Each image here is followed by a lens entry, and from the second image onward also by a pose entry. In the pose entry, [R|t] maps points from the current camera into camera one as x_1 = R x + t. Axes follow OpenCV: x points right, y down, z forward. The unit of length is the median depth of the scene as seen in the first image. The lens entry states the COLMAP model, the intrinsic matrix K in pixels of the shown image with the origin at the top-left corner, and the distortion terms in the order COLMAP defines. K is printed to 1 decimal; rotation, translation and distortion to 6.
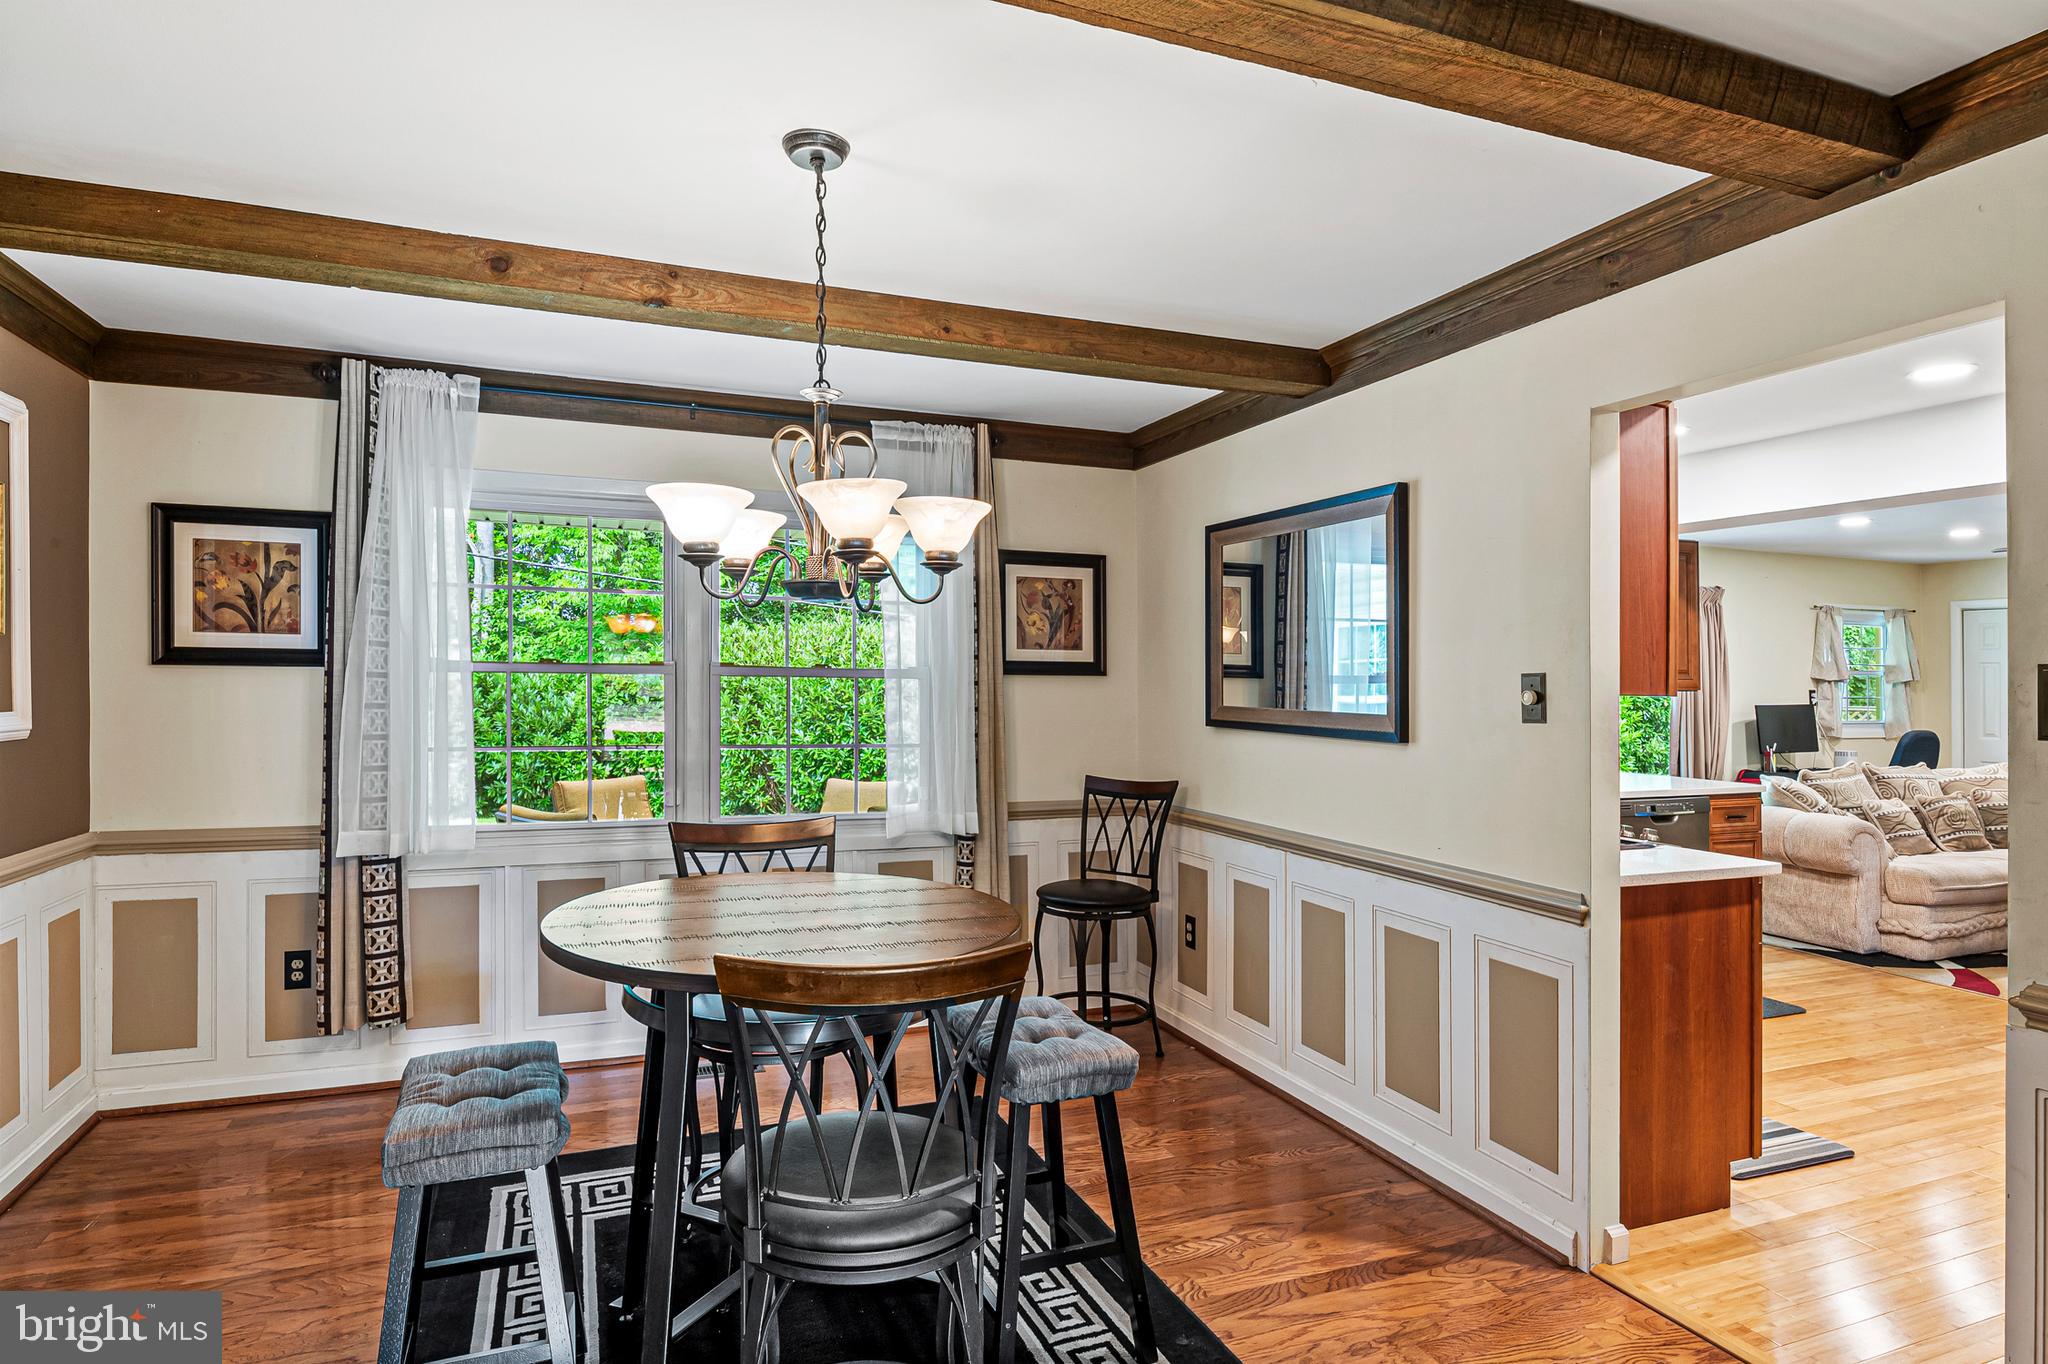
lens RADIAL K [[1111.5, 0, 1024.0], [0, 1111.5, 682.0], [0, 0, 1]] dist [-0.005210, -0.003693]
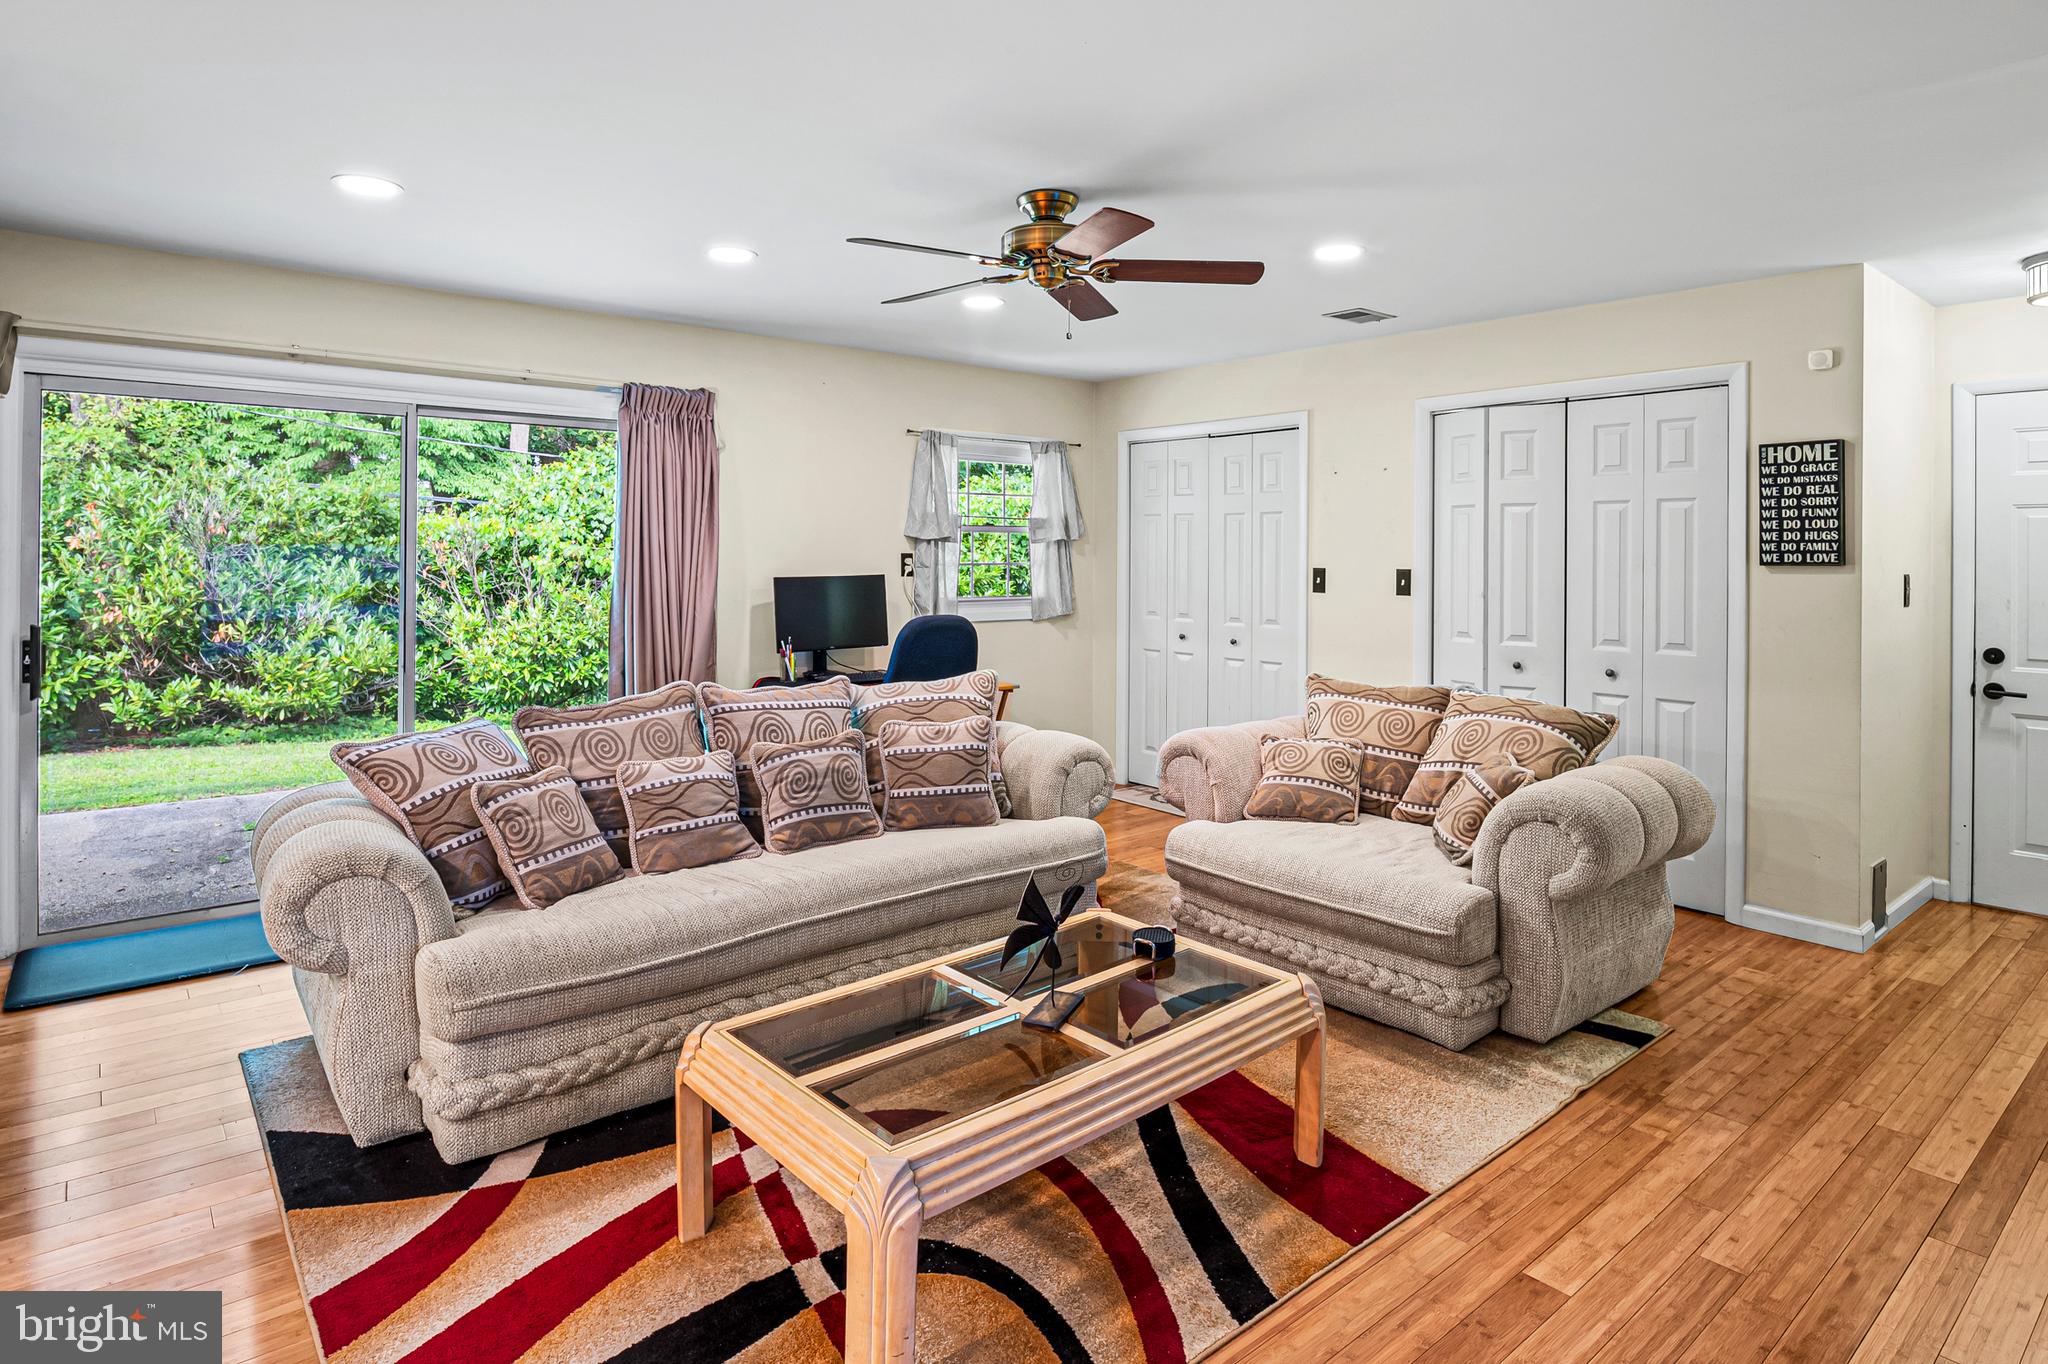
lens RADIAL K [[1115.4, 0, 1014.9], [0, 1115.4, 572.1], [0, 0, 1]] dist [-0.001379, -0.008503]
pose [[0.951697, -0.007986, 0.306934, 0.737030], [0.001387, 0.999763, 0.021712, 0.005062], [-0.307034, -0.020238, 0.951483, 0.422324]]
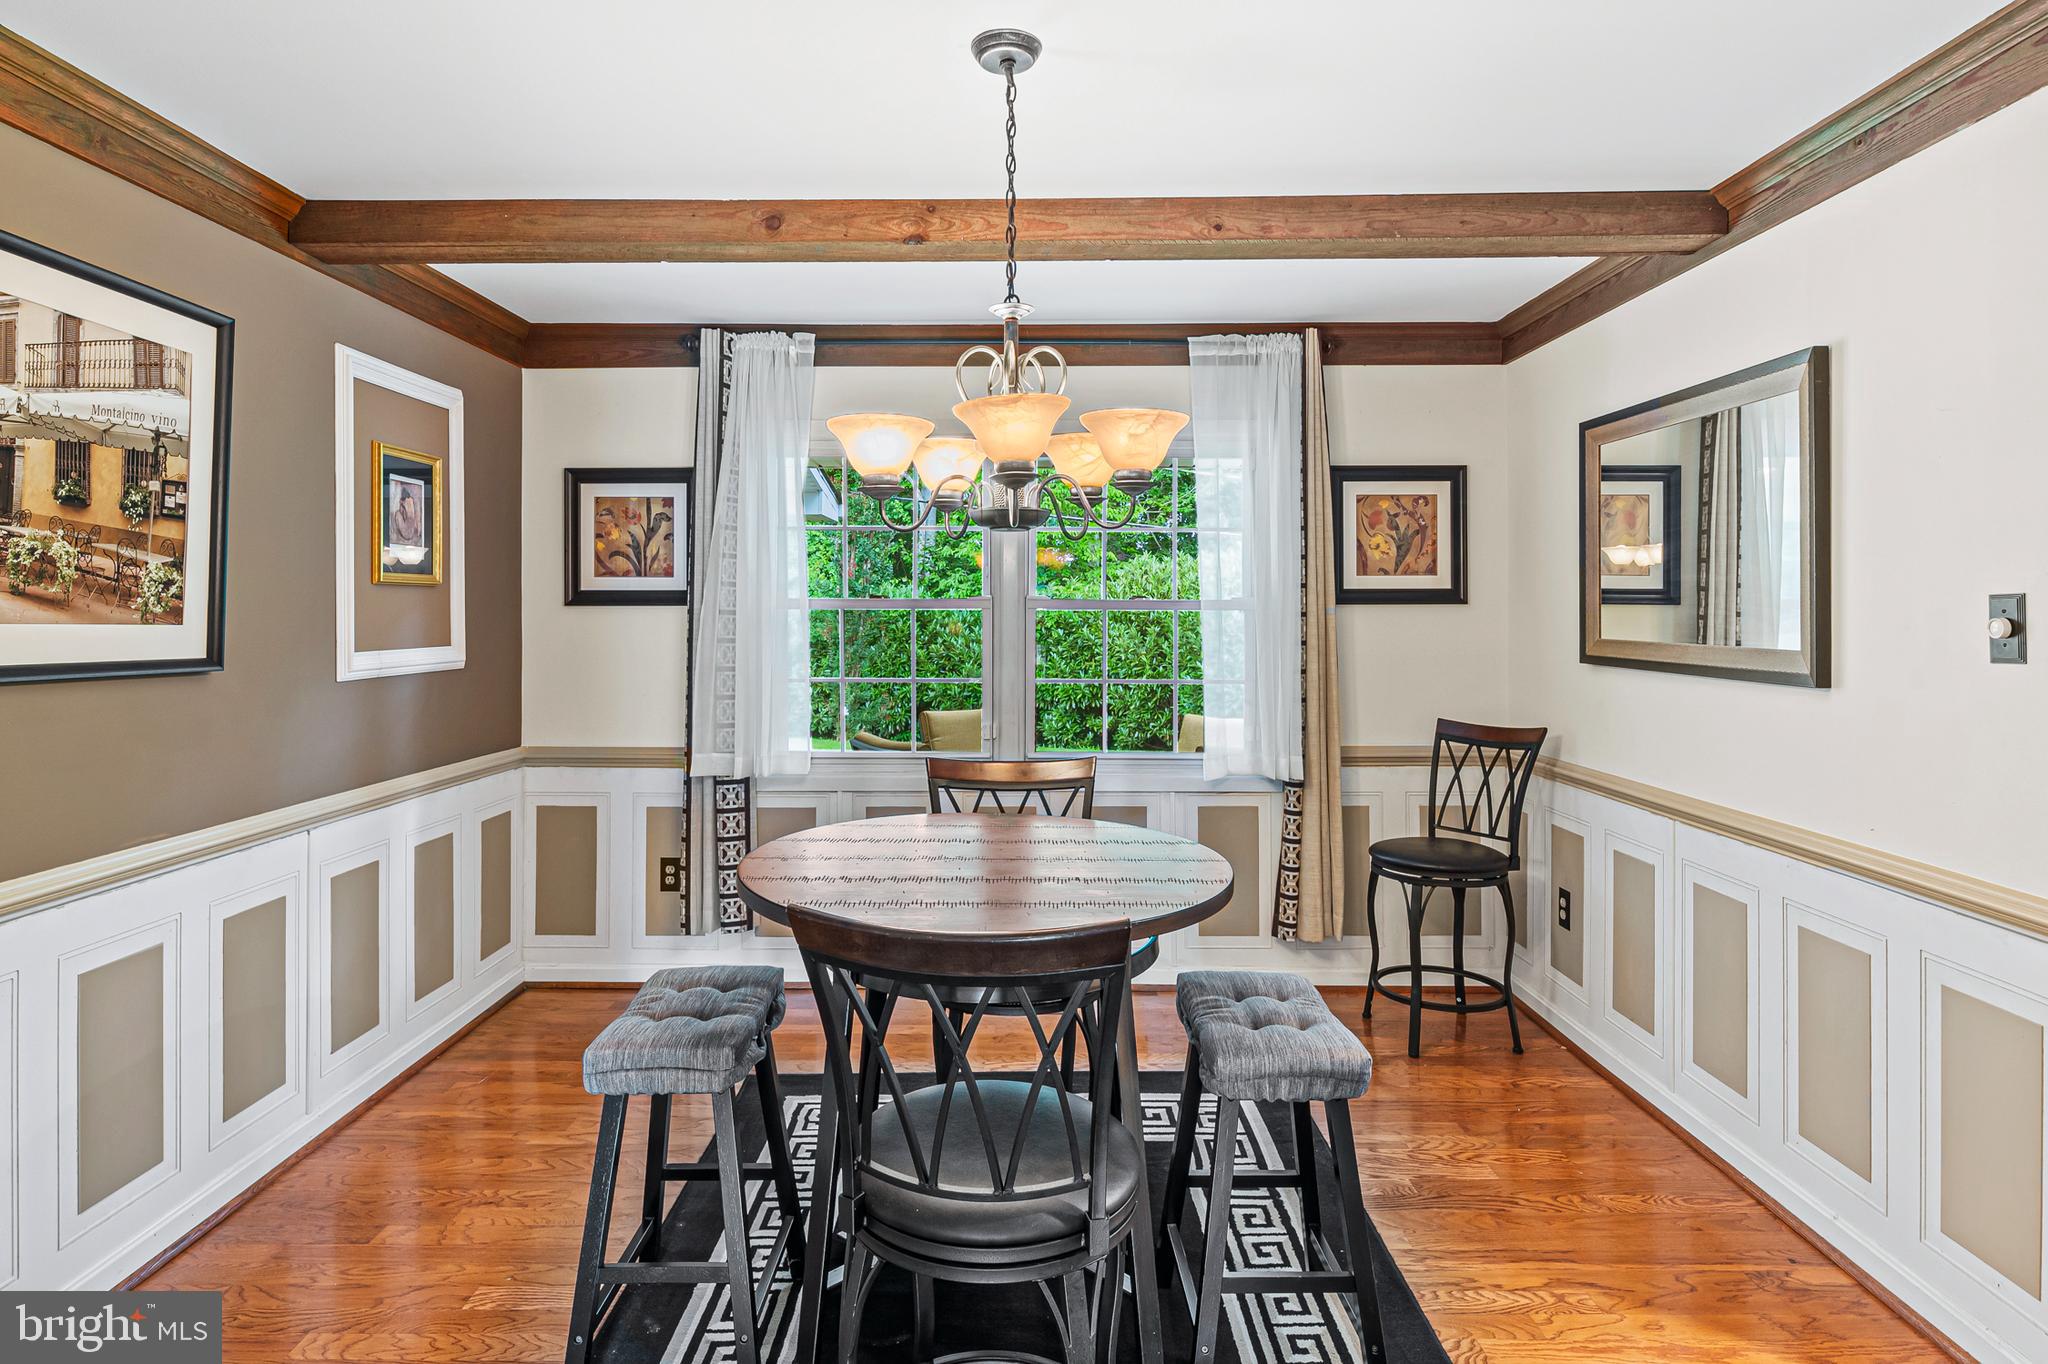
lens RADIAL K [[1126.6, 0, 1023.3], [0, 1126.6, 614.7], [0, 0, 1]] dist [0.001365, -0.010348]
pose [[0.926755, -0.009907, -0.375535, 0.111027], [0.010371, 0.999946, -0.000785, -0.000262], [0.375522, -0.003167, 0.926808, 0.072044]]
